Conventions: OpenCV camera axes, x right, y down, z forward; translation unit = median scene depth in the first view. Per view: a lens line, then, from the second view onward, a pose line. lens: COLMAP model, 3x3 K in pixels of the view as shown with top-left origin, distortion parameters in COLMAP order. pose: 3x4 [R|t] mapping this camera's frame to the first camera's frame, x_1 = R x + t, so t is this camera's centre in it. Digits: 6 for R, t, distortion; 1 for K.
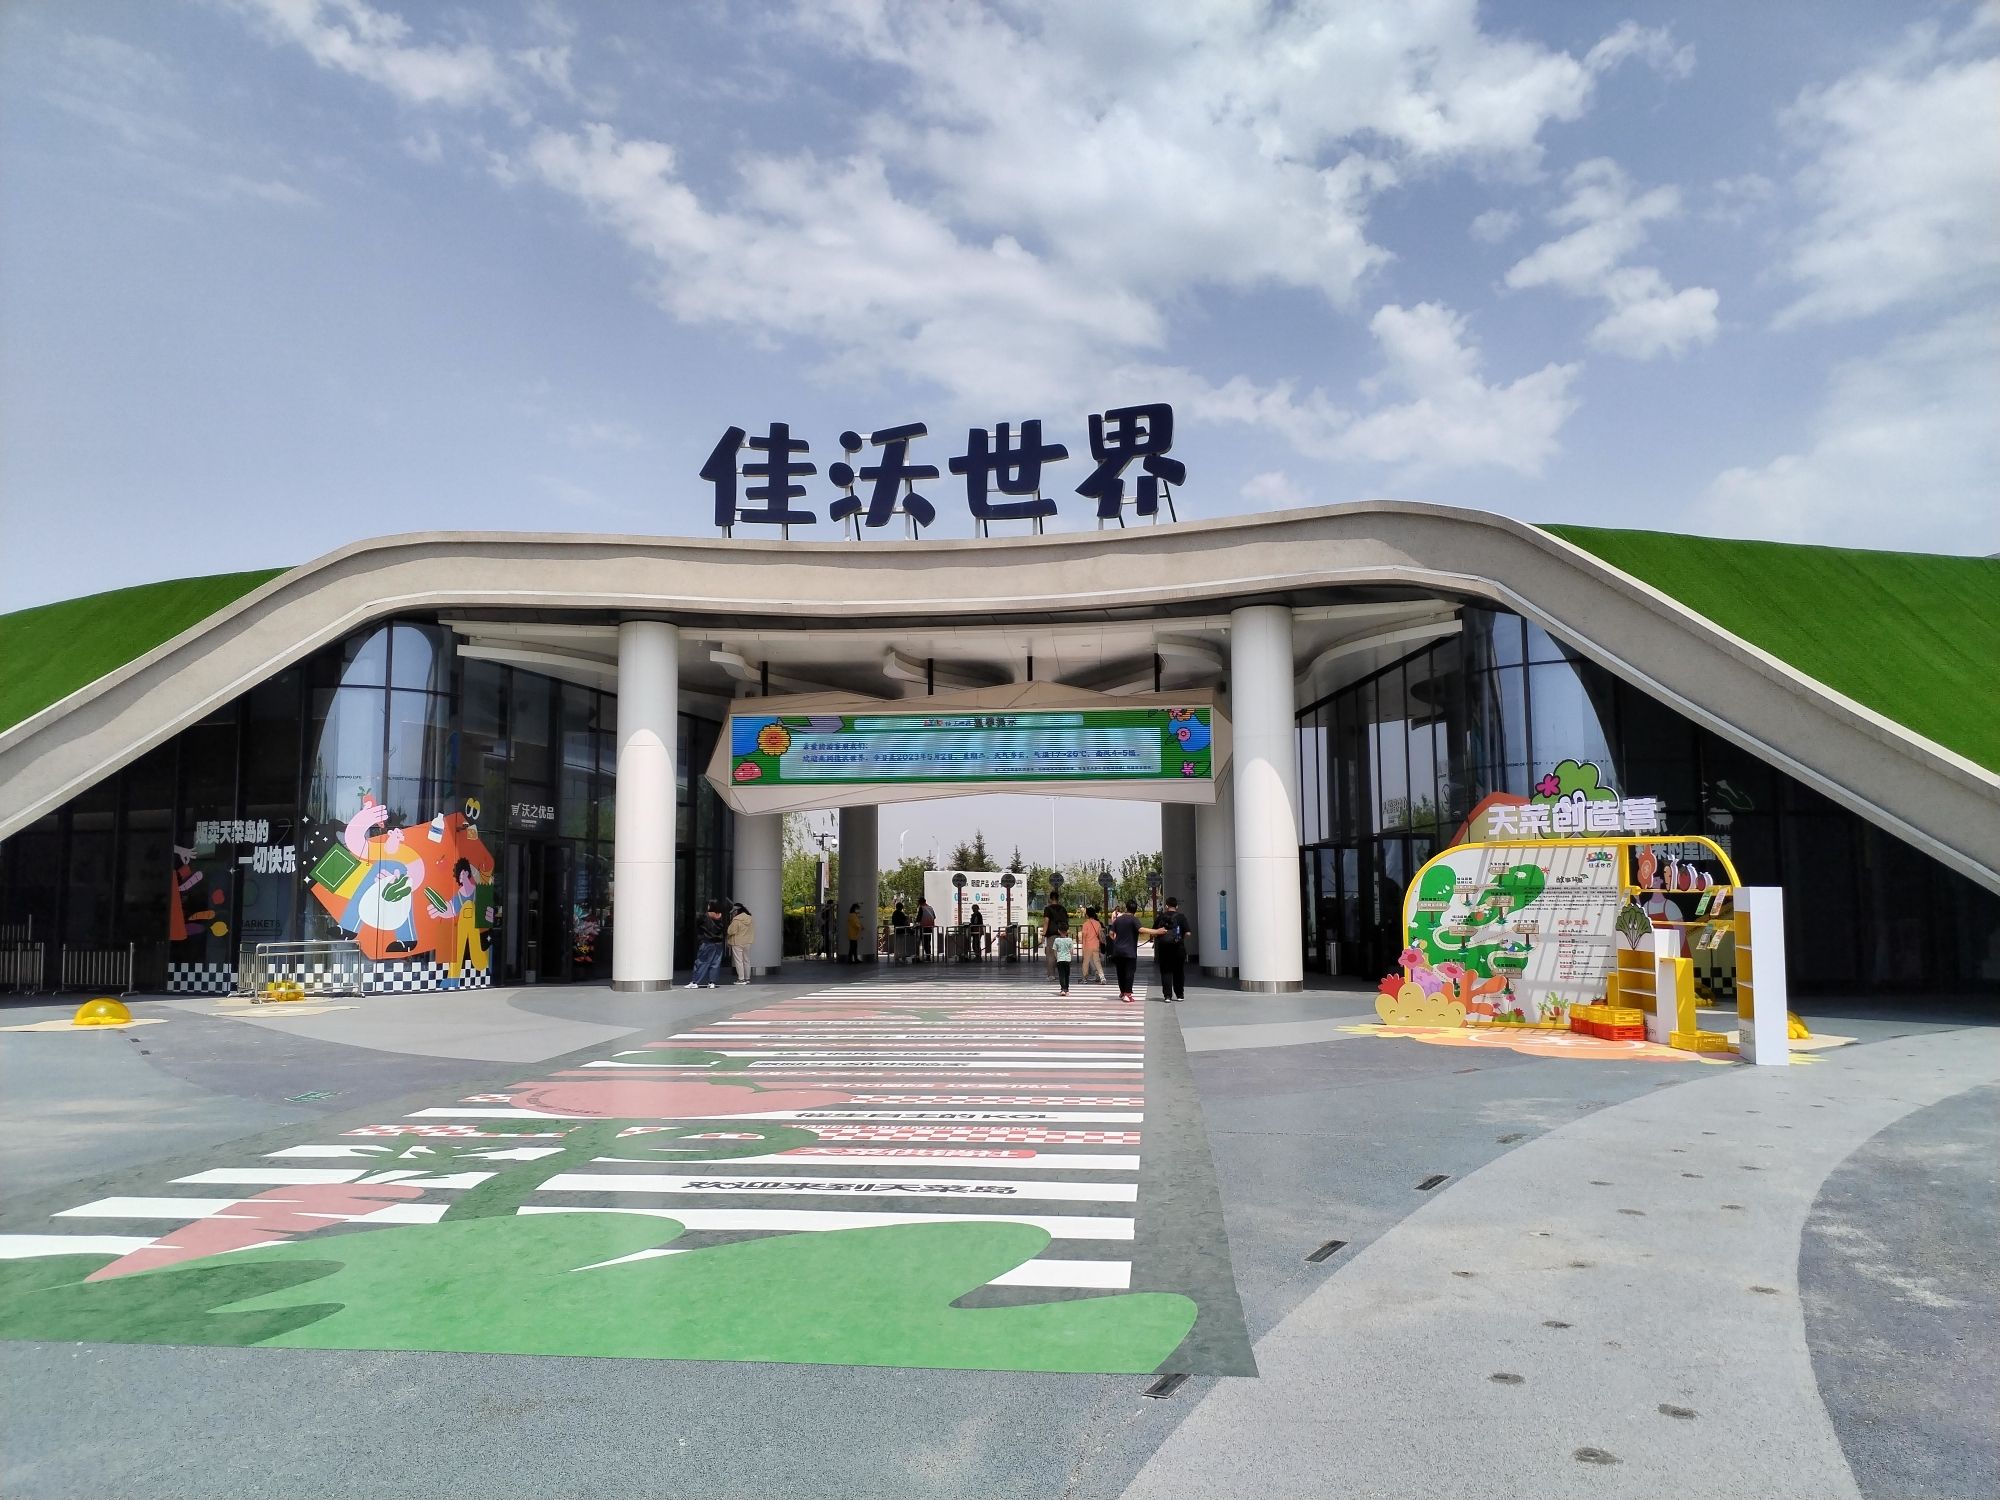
lens RADIAL K [[1465.4, 0, 1000.0], [0, 1465.4, 750.0], [0, 0, 1]] dist [0.111388, -0.368538]
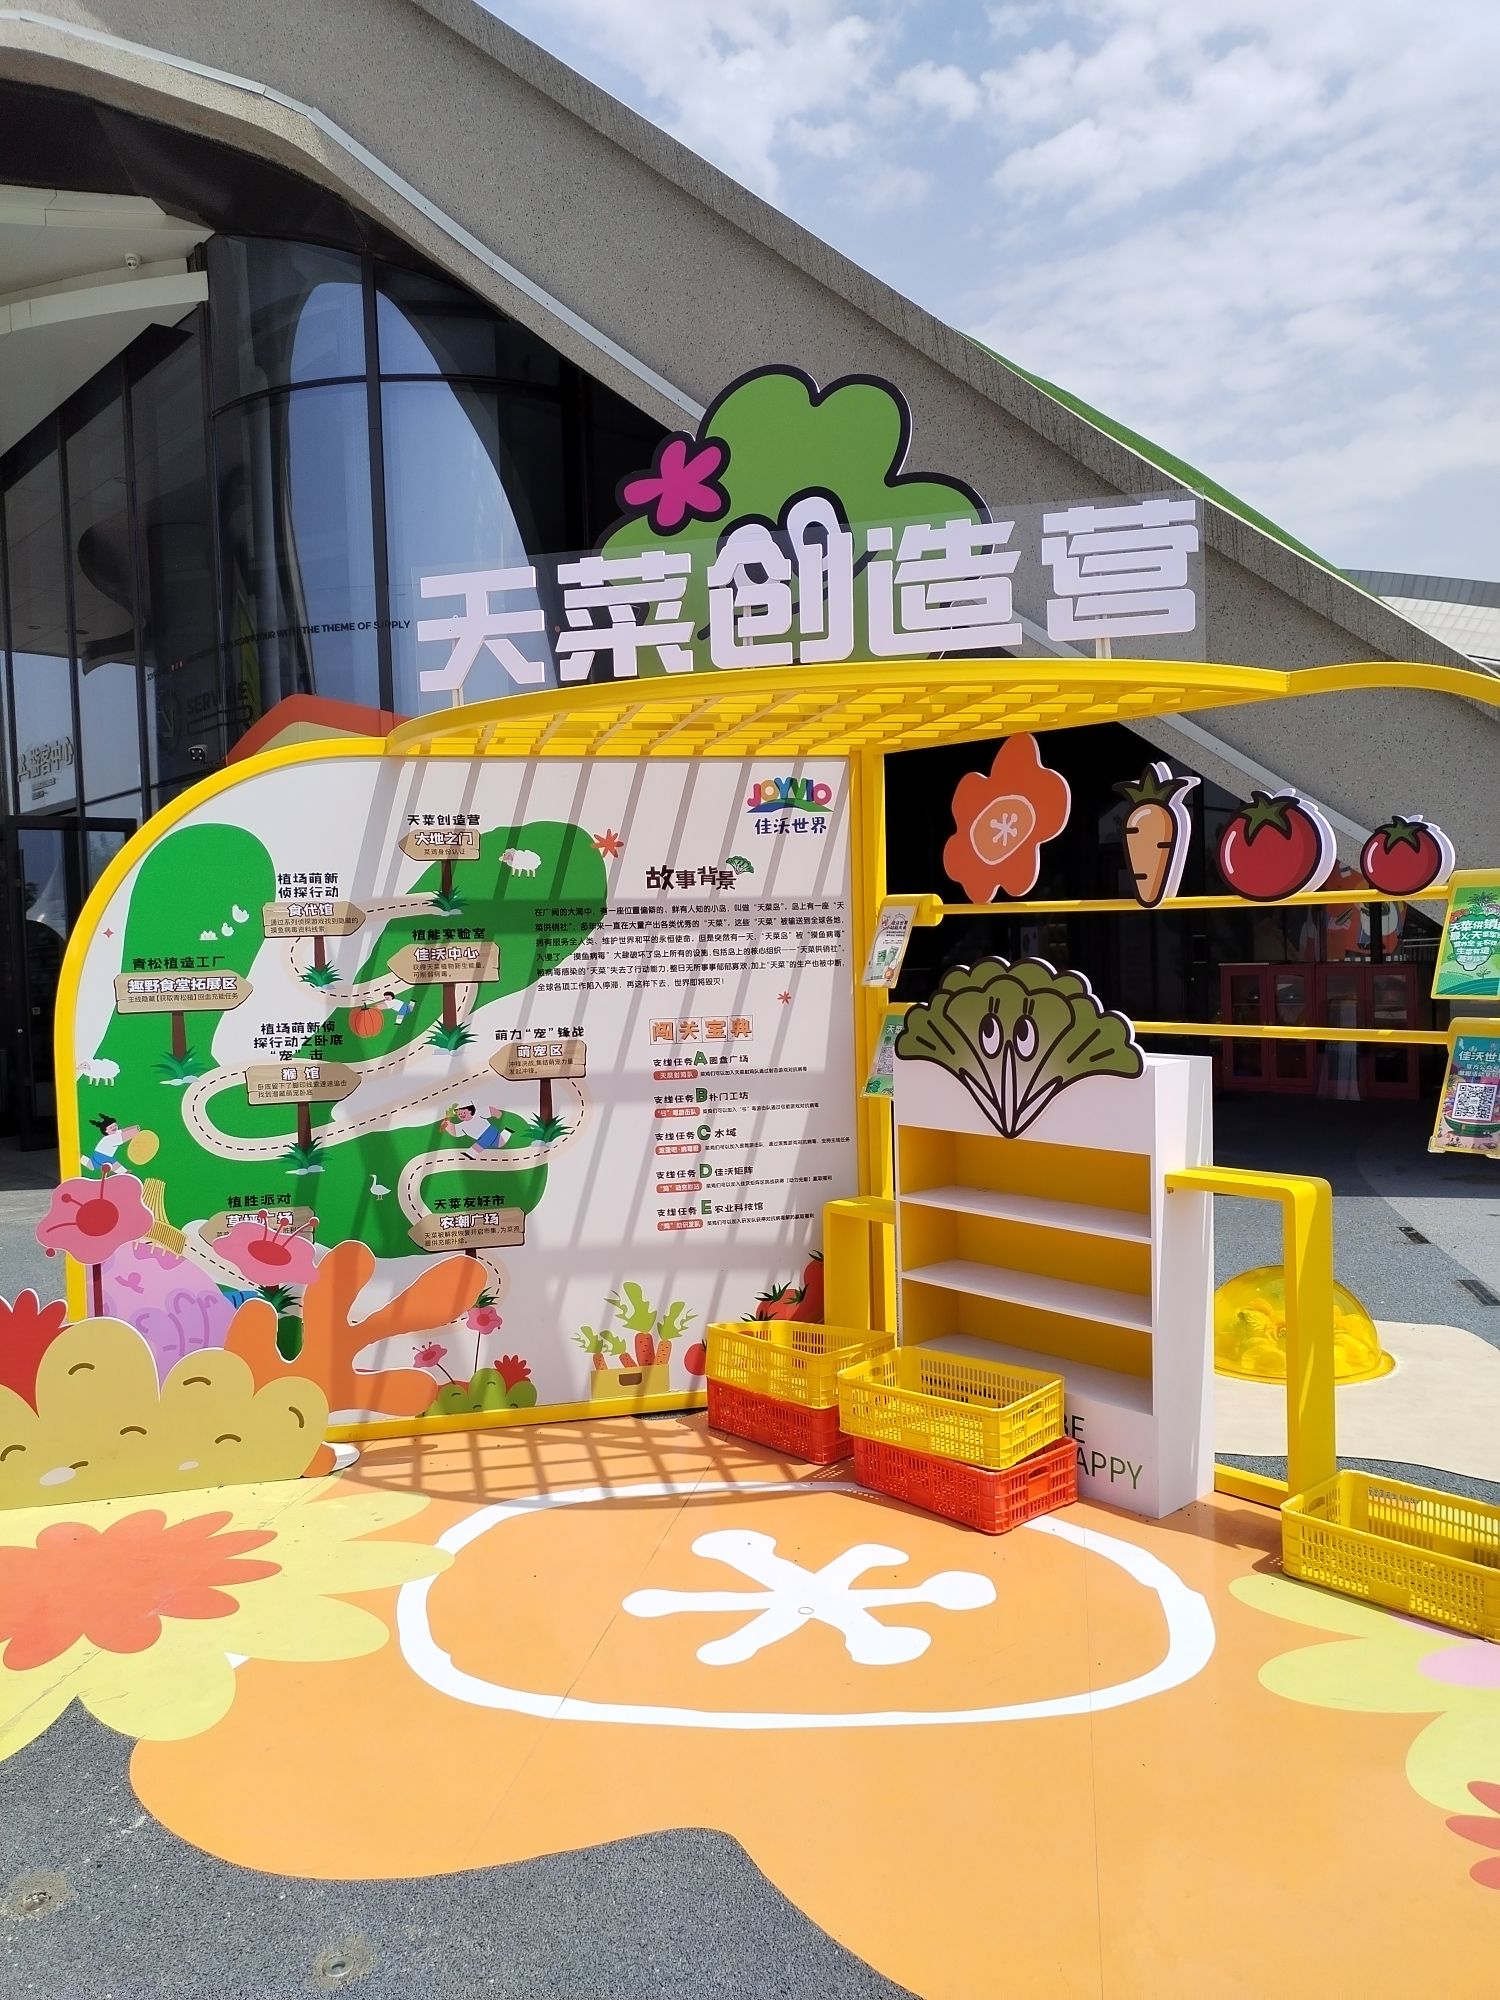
lens RADIAL K [[1465.4, 0, 750.0], [0, 1465.4, 1000.0], [0, 0, 1]] dist [0.111388, -0.368538]
pose [[0.767051, -0.047176, 0.639849, 0.214324], [-0.036455, 0.992477, 0.116878, 0.077289], [-0.640549, -0.112977, 0.759561, 0.773285]]
